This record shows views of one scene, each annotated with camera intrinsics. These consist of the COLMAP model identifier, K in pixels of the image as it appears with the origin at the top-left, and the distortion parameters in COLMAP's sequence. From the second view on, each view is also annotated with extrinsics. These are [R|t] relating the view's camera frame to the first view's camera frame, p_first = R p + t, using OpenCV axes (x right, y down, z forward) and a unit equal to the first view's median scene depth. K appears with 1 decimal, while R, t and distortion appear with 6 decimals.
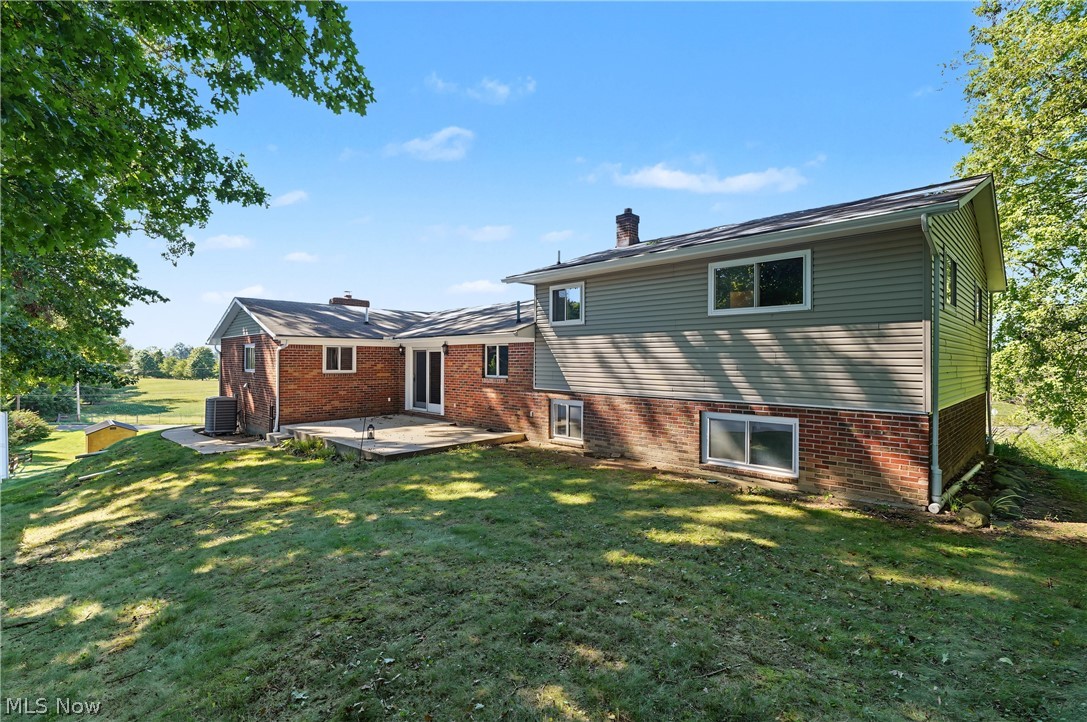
lens RADIAL K [[488.1, 0, 542.9], [0, 488.1, 361.3], [0, 0, 1]] dist [-0.010322, 0.001519]
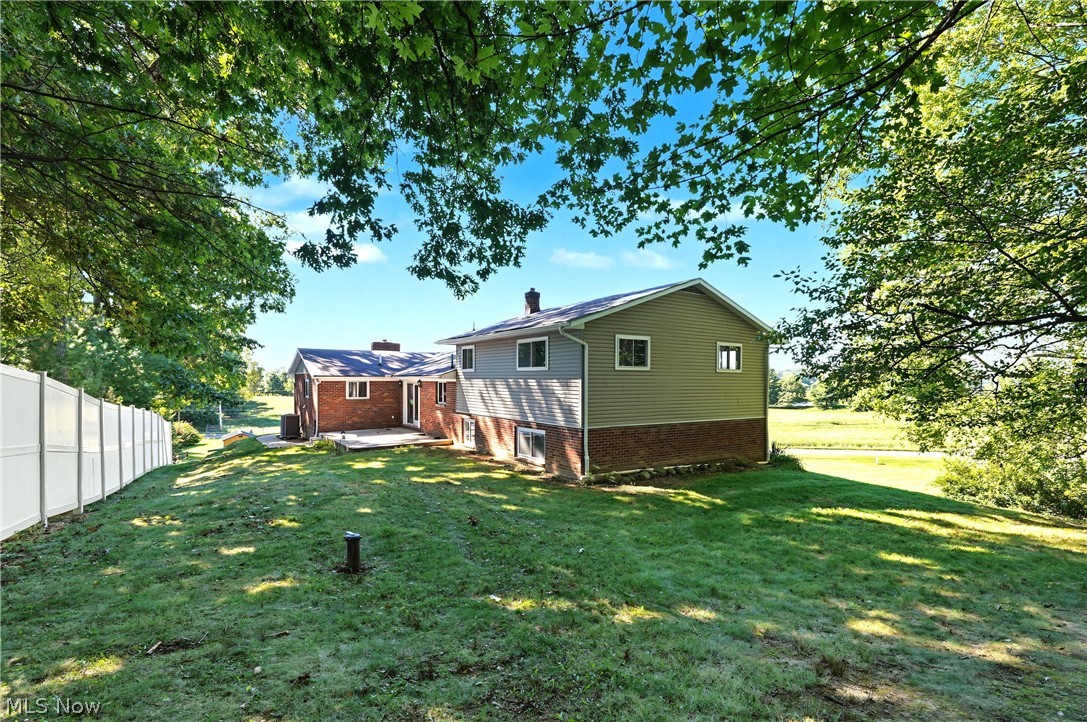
lens RADIAL K [[482.6, 0, 552.0], [0, 482.6, 390.0], [0, 0, 1]] dist [-0.022242, -0.000263]
pose [[0.986850, 0.004541, -0.161573, 0.455627], [-0.001569, 0.999827, 0.018517, -0.035598], [0.161629, -0.018020, 0.986687, -0.404675]]
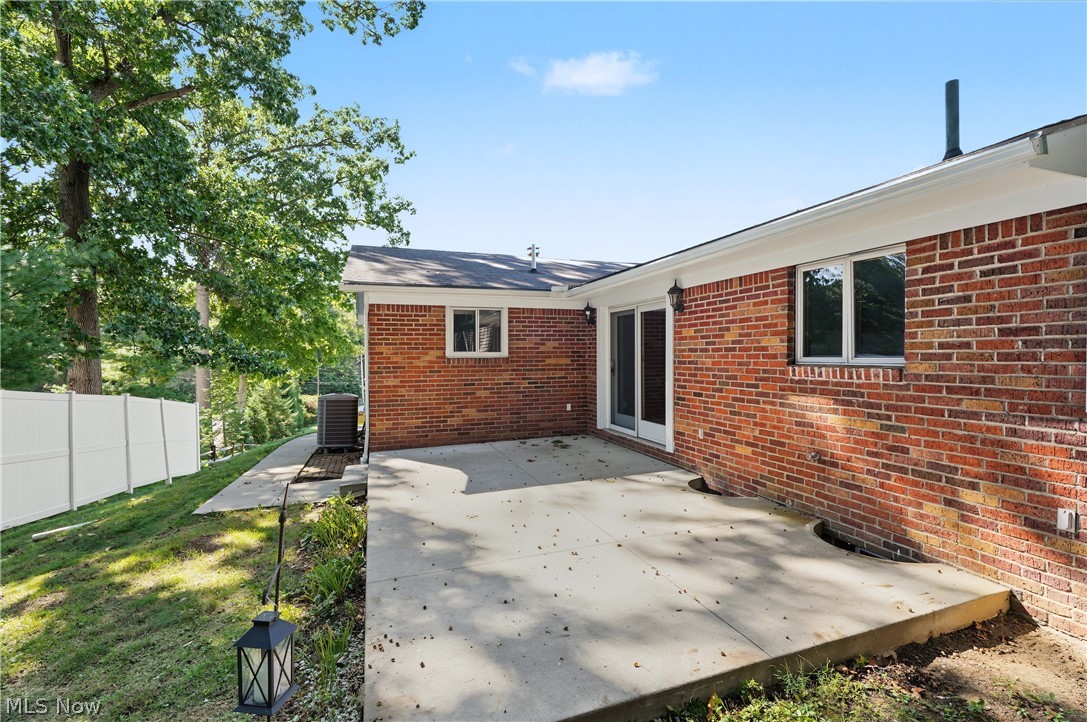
lens RADIAL K [[488.1, 0, 542.9], [0, 488.1, 360.7], [0, 0, 1]] dist [-0.010322, 0.001519]
pose [[0.901530, -0.002057, -0.432711, -0.125876], [0.007173, 0.999922, 0.010192, 0.024746], [0.432657, -0.012292, 0.901475, 0.587942]]
